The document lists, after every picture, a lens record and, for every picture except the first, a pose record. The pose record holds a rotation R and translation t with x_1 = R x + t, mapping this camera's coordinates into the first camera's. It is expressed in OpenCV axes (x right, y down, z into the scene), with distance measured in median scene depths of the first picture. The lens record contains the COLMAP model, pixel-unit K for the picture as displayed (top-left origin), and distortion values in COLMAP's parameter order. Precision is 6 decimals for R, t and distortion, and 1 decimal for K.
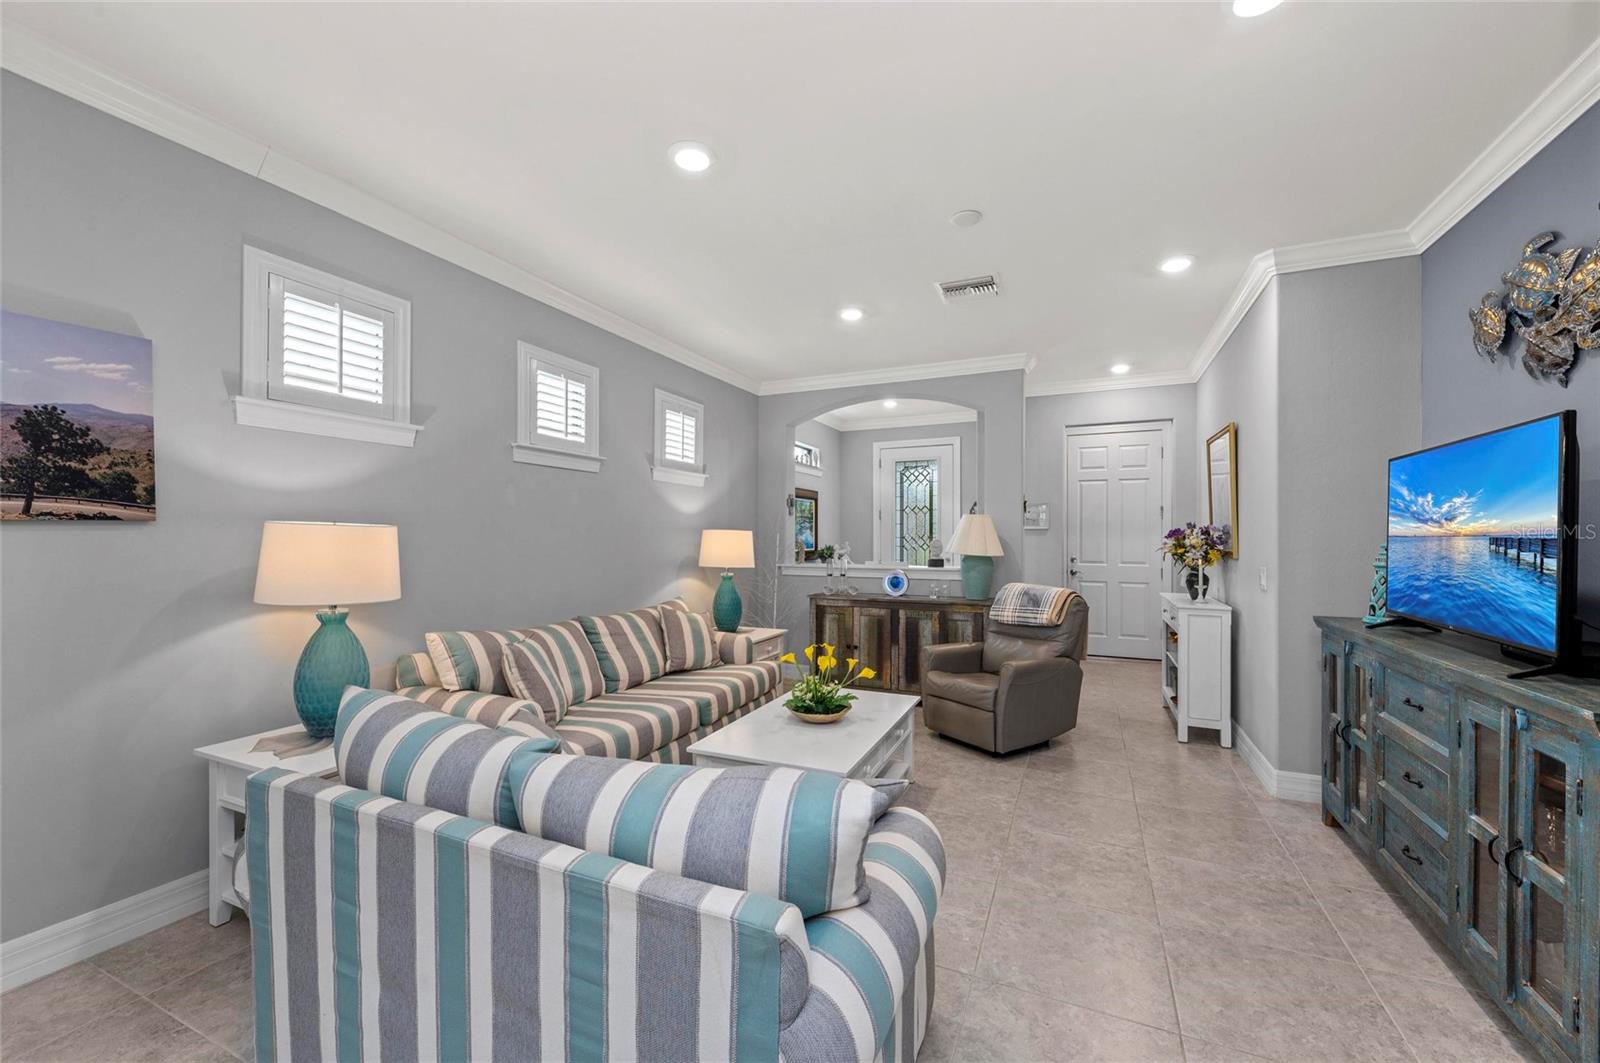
lens RADIAL K [[622.3, 0, 806.4], [0, 622.3, 535.7], [0, 0, 1]] dist [0.000570, -0.000238]
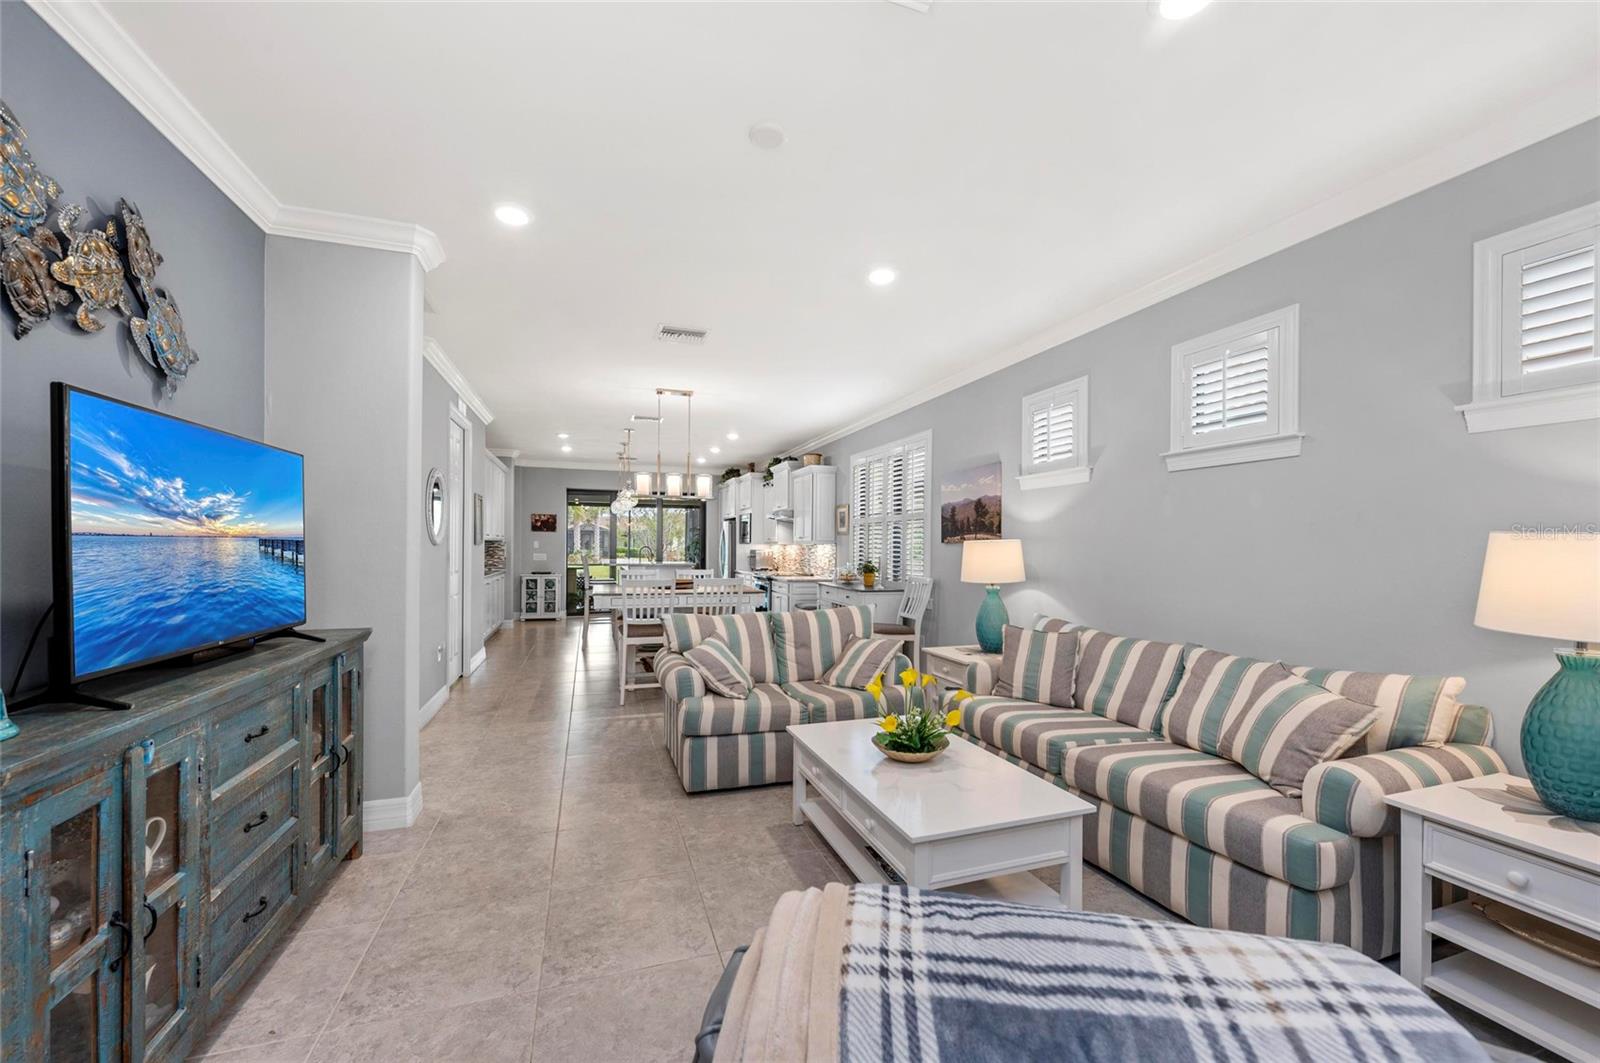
lens RADIAL K [[614.1, 0, 805.0], [0, 614.1, 534.6], [0, 0, 1]] dist [0.000091, -0.000144]
pose [[-0.726873, -0.020835, -0.686455, 0.558017], [-0.007726, 0.999725, -0.022163, 0.005492], [0.686728, -0.010806, -0.726834, 1.182072]]
